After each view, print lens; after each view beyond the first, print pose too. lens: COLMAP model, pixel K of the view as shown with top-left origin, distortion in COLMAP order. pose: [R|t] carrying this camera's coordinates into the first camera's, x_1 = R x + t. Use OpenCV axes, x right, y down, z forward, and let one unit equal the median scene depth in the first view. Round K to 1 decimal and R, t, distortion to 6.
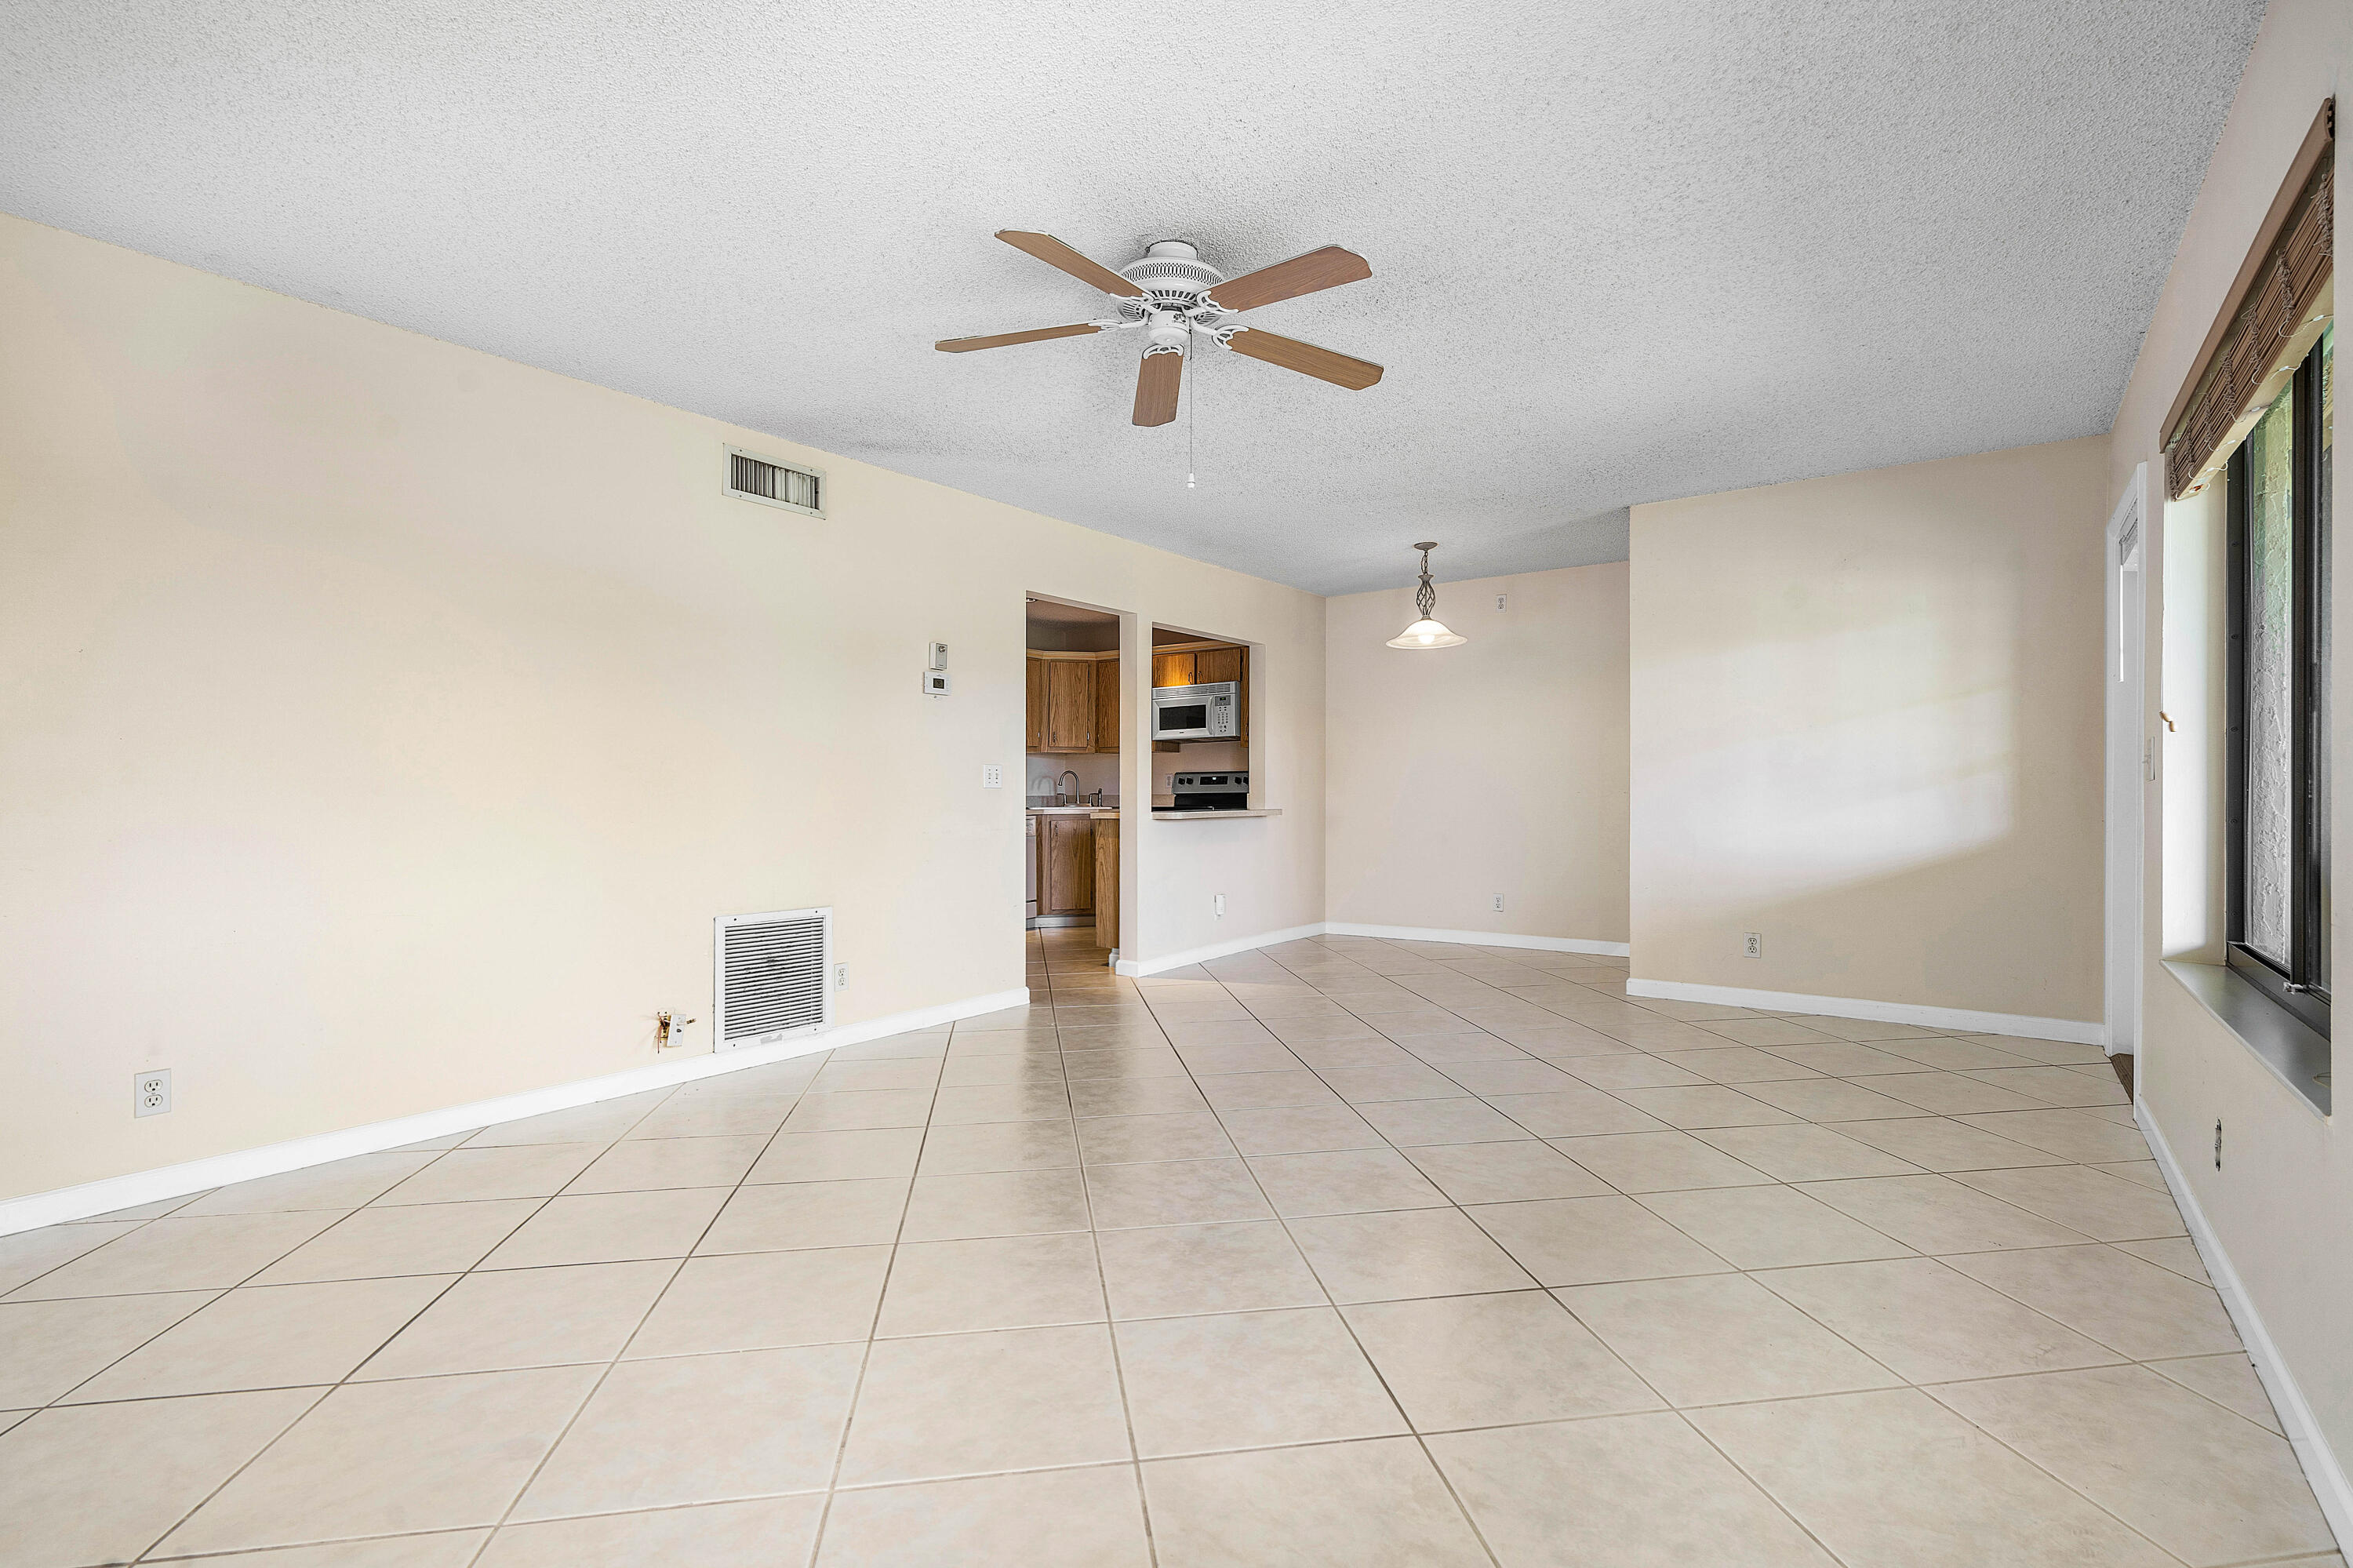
lens RADIAL K [[1098.9, 0, 1159.6], [0, 1098.9, 775.5], [0, 0, 1]] dist [-0.009790, 0.006185]
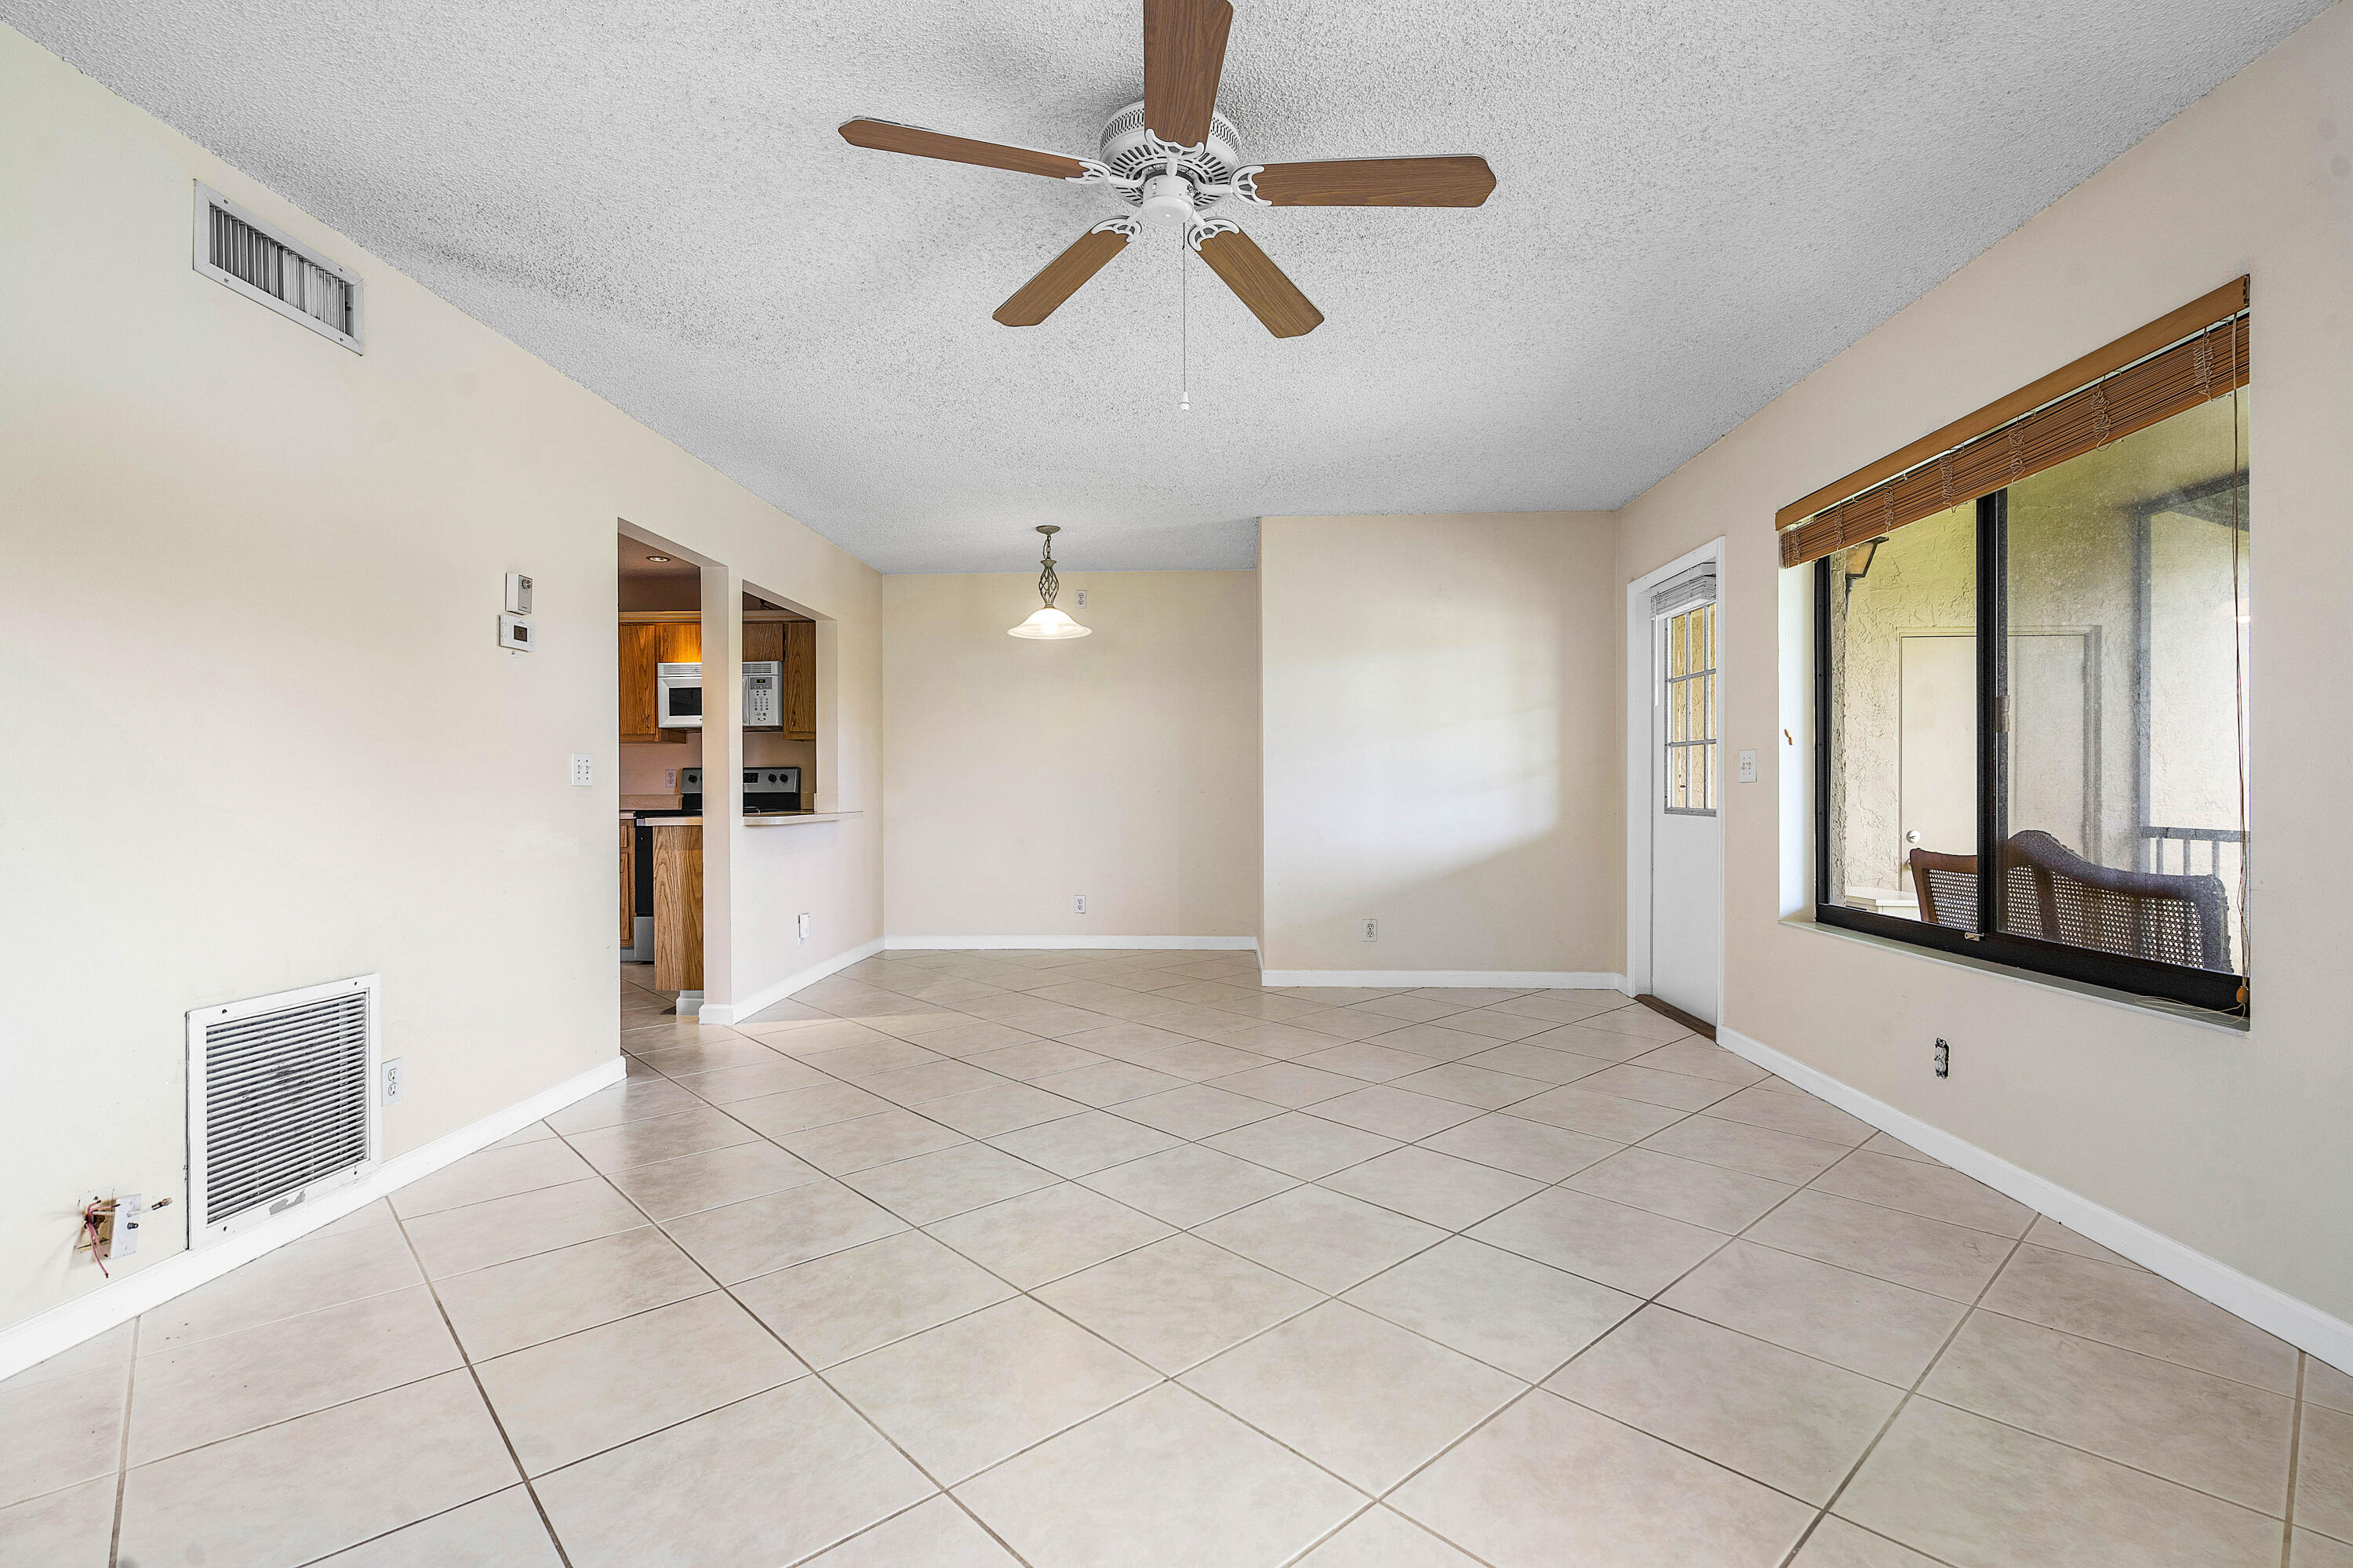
lens RADIAL K [[1098.9, 0, 1172.9], [0, 1098.9, 787.4], [0, 0, 1]] dist [-0.009790, 0.006185]
pose [[0.824676, 0.002532, 0.565600, -0.204517], [-0.008824, 0.999926, 0.008389, 0.002512], [-0.565537, -0.011909, 0.824637, 0.164161]]
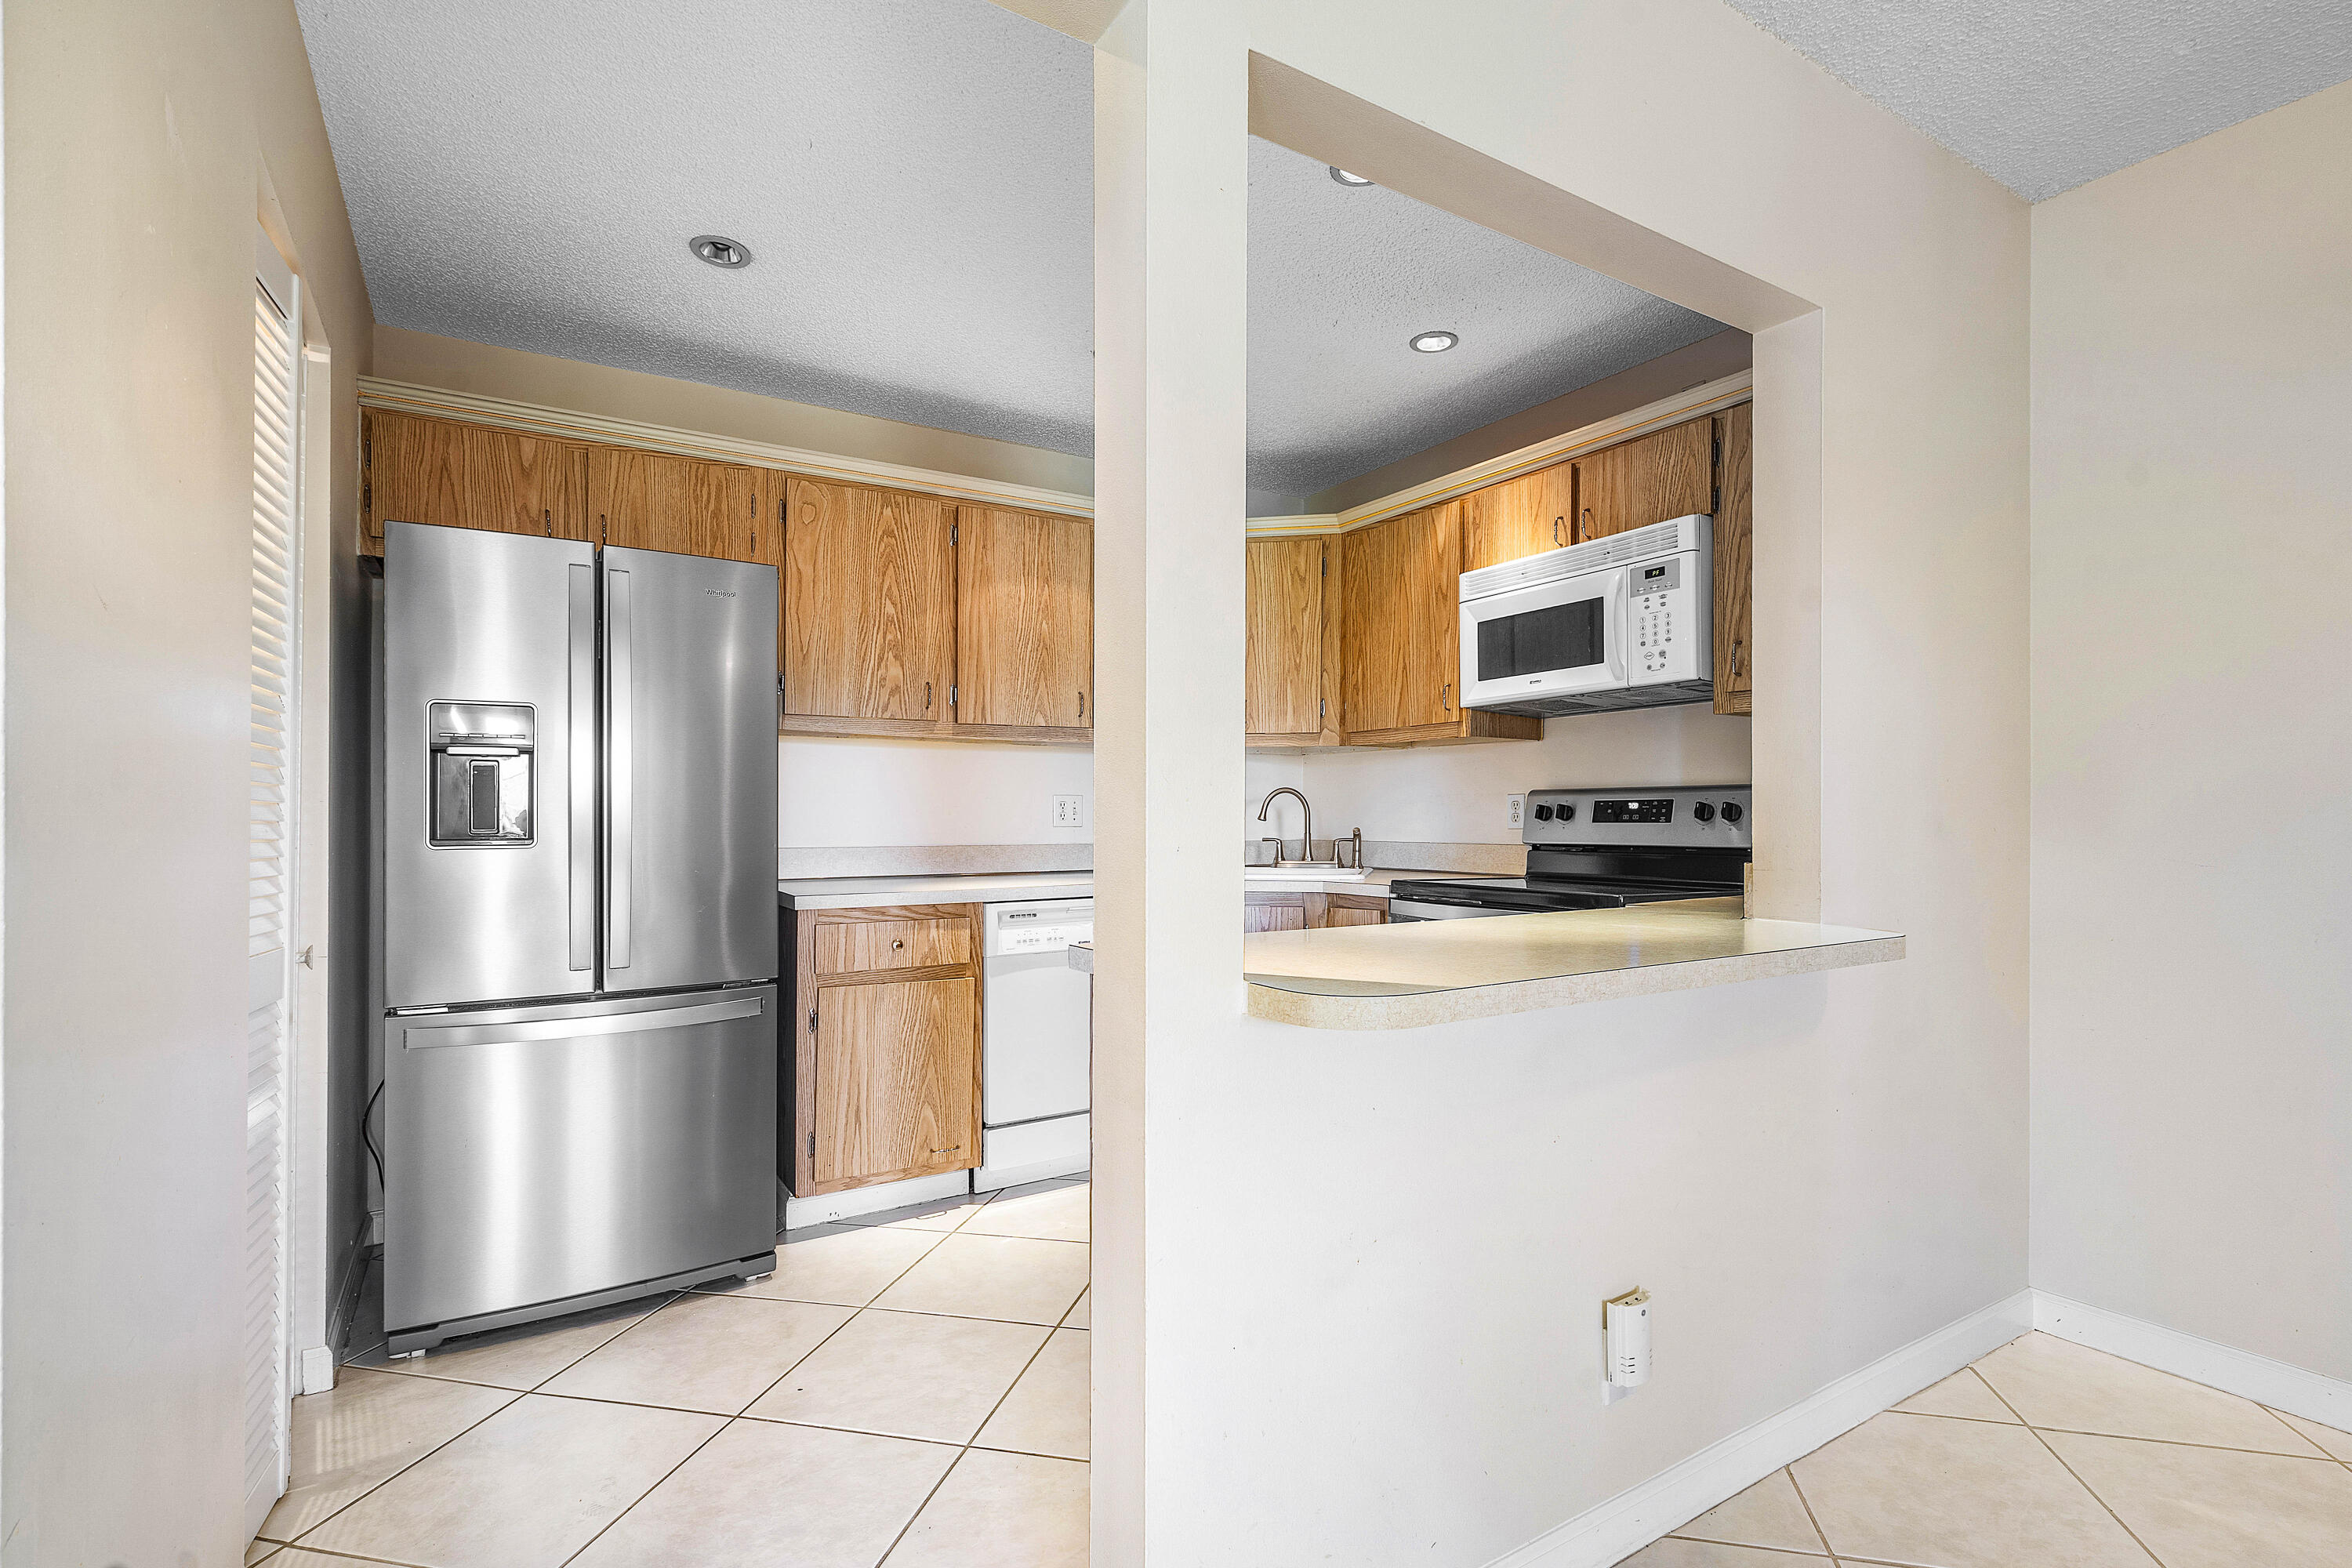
lens RADIAL K [[1098.4, 0, 1196.3], [0, 1098.4, 822.5], [0, 0, 1]] dist [-0.009790, 0.006185]
pose [[0.939117, 0.004945, -0.343562, 0.053692], [0.003388, 0.999715, 0.023650, -0.001482], [0.343581, -0.023374, 0.938832, 0.821983]]
